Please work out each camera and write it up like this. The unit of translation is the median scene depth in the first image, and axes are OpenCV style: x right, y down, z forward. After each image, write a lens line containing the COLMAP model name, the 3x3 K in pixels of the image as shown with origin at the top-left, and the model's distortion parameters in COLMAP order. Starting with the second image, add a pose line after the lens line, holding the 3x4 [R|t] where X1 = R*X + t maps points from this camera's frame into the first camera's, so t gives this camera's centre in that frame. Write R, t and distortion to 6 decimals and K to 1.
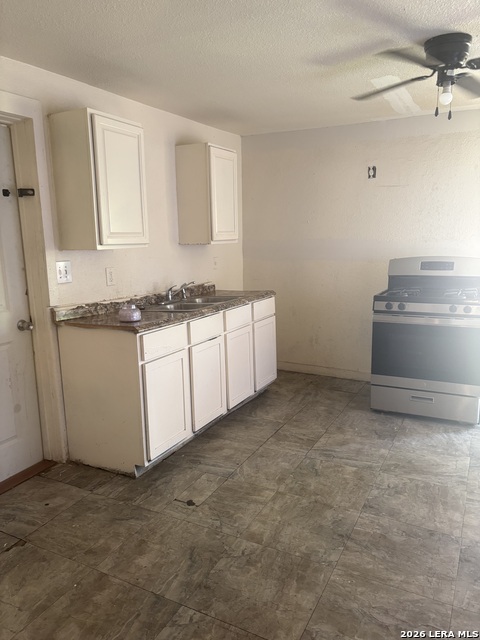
lens RADIAL K [[480.9, 0, 235.4], [0, 480.9, 321.8], [0, 0, 1]] dist [0.041921, -0.034626]
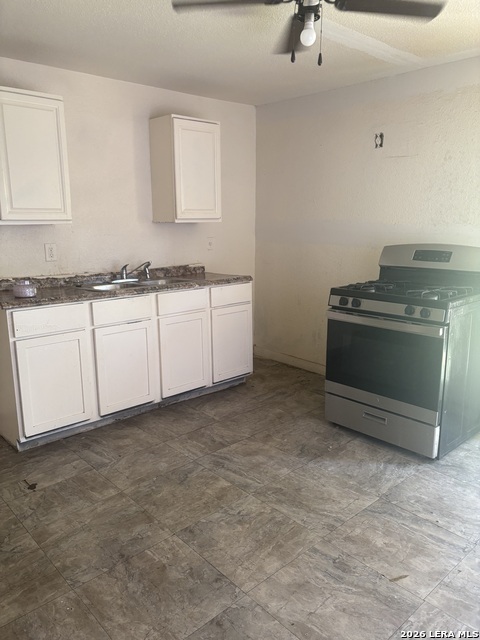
lens RADIAL K [[480.9, 0, 232.7], [0, 480.9, 318.2], [0, 0, 1]] dist [0.041921, -0.034626]
pose [[0.942087, 0.083917, -0.324701, 0.509006], [-0.073592, 0.996319, 0.043973, -0.033055], [0.327196, -0.017531, 0.944794, 0.185181]]
